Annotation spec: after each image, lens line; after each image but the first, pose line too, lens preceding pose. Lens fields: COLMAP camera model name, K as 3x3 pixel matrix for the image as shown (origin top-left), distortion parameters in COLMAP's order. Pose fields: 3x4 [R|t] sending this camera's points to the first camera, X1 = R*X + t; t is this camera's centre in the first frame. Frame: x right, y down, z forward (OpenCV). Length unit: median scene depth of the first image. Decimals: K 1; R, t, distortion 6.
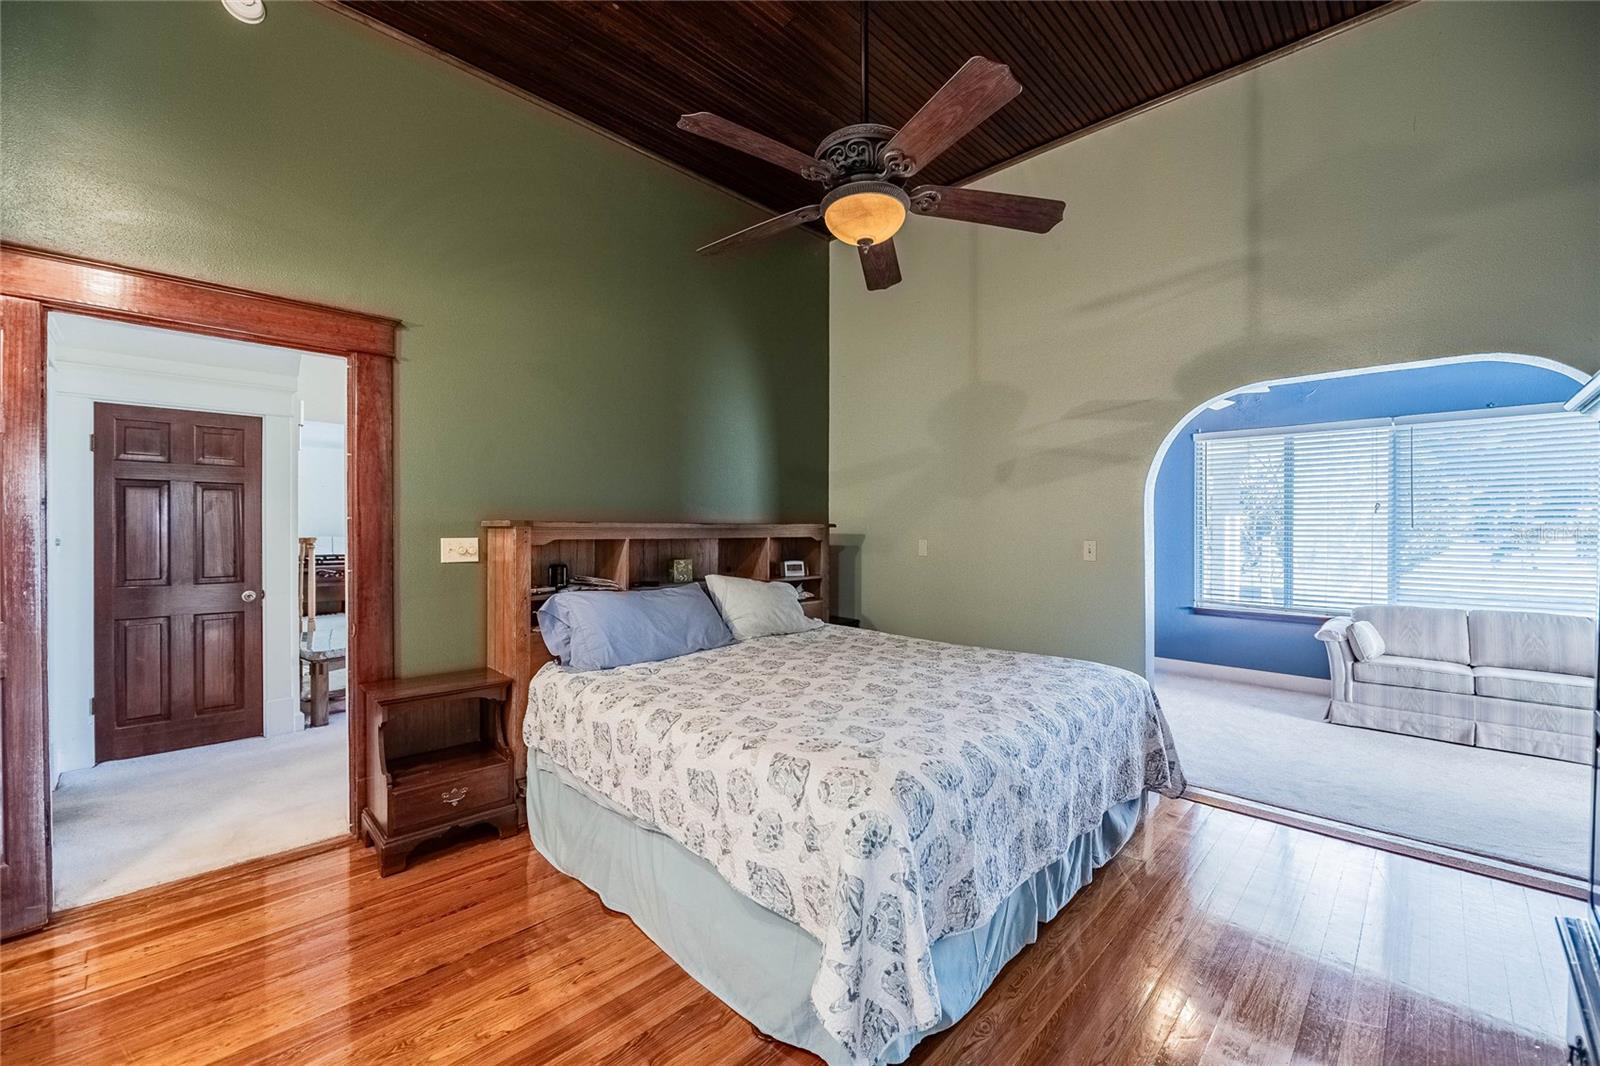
lens RADIAL K [[639.5, 0, 840.0], [0, 639.5, 535.1], [0, 0, 1]] dist [-0.021139, -0.000088]
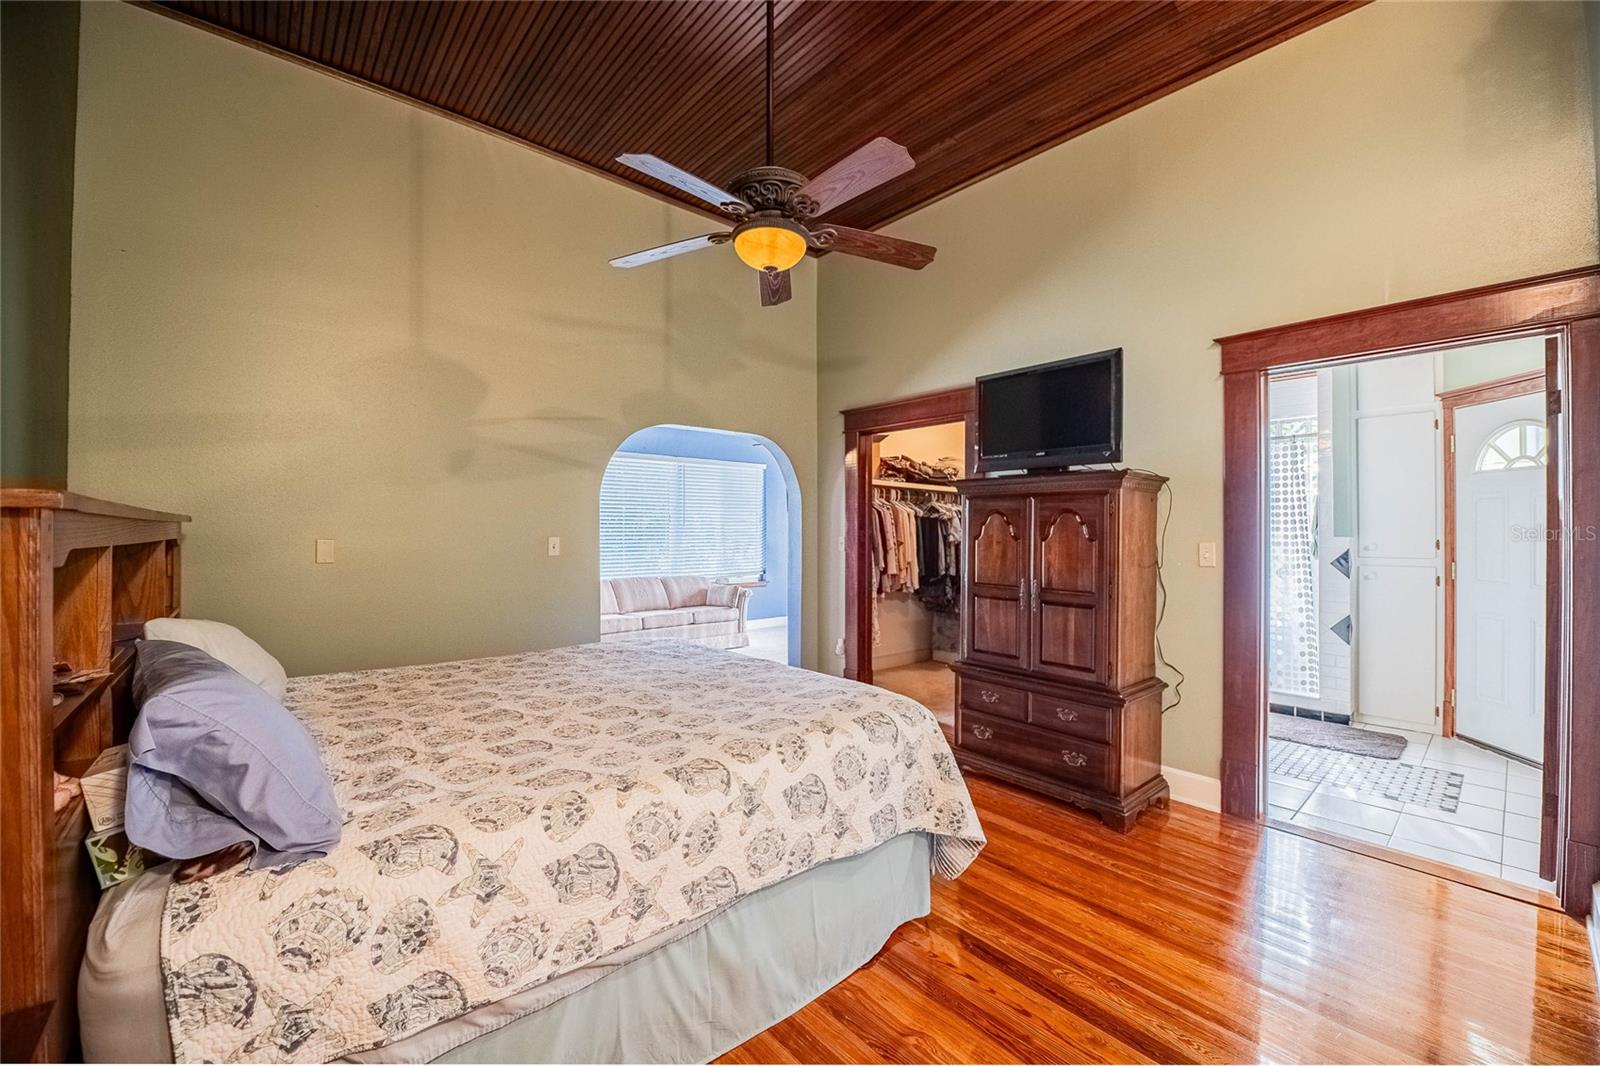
lens RADIAL K [[639.5, 0, 793.7], [0, 639.5, 529.0], [0, 0, 1]] dist [-0.021139, -0.000088]
pose [[0.094089, 0.004288, 0.995555, -0.997656], [0.002390, 0.999987, -0.004533, 0.000660], [-0.995561, 0.002806, 0.094078, 0.790653]]
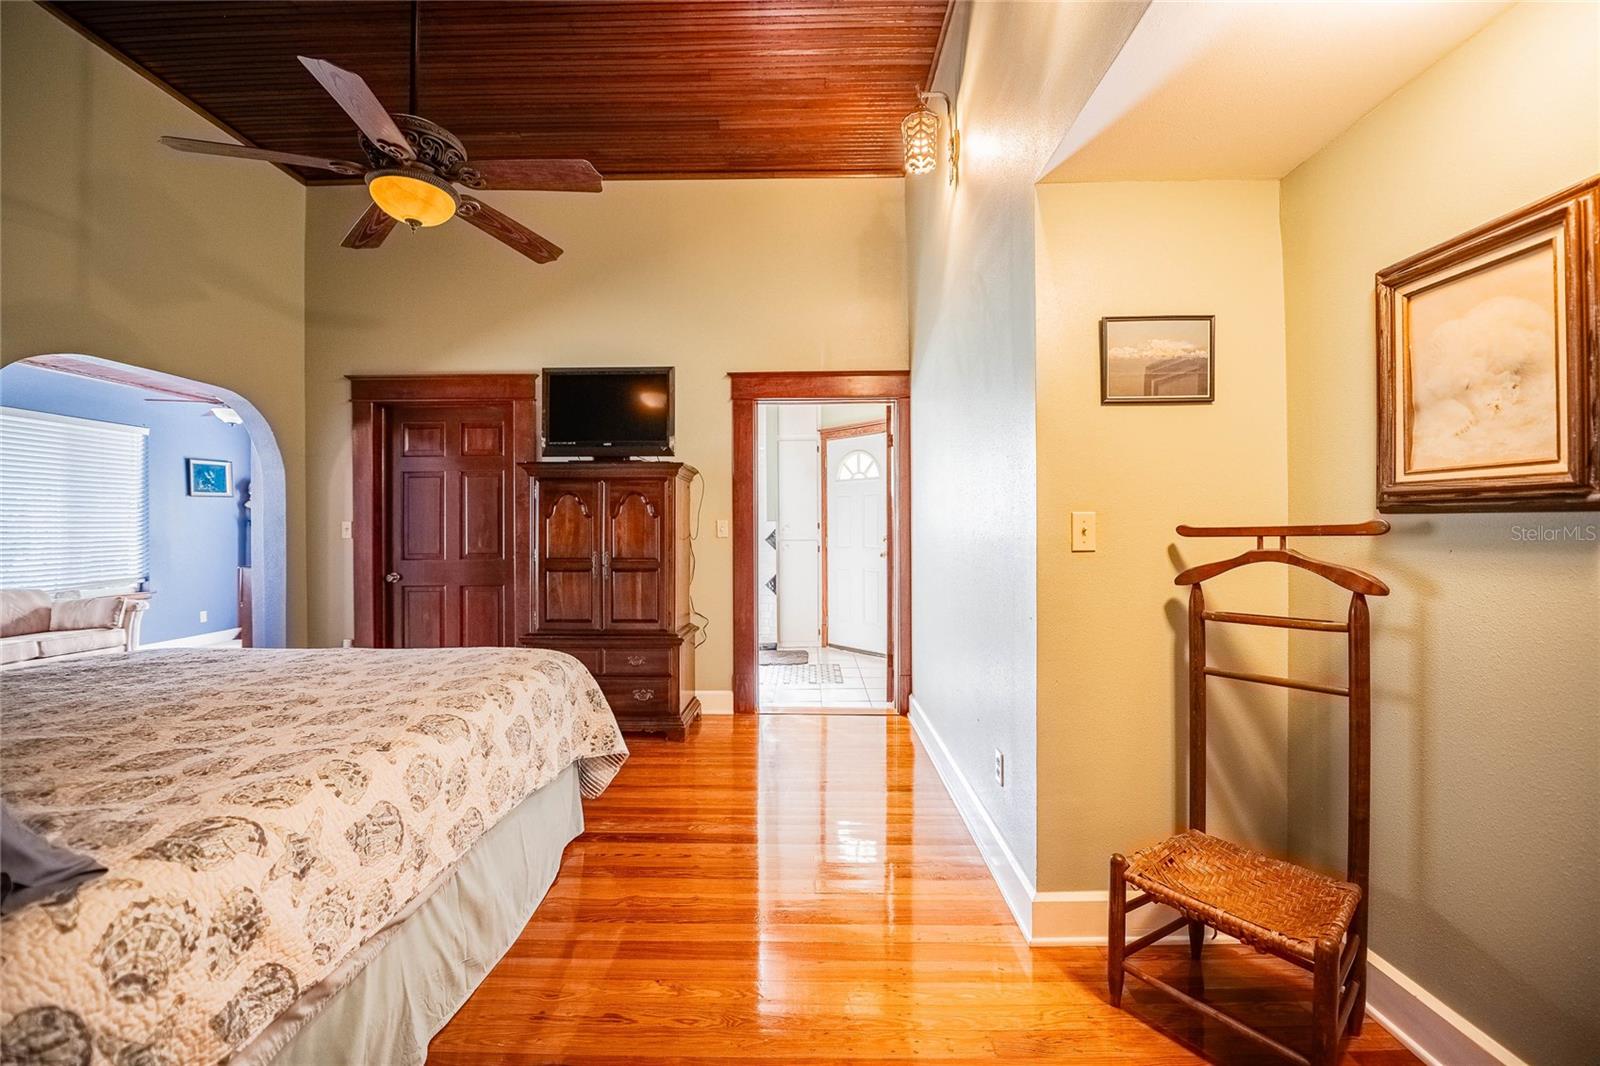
lens RADIAL K [[639.5, 0, 807.0], [0, 639.5, 530.0], [0, 0, 1]] dist [-0.021139, -0.000088]
pose [[-0.686993, 0.003268, 0.726656, -1.103314], [0.008801, 0.999954, 0.003824, 0.053092], [-0.726611, 0.009022, -0.686990, 1.165820]]
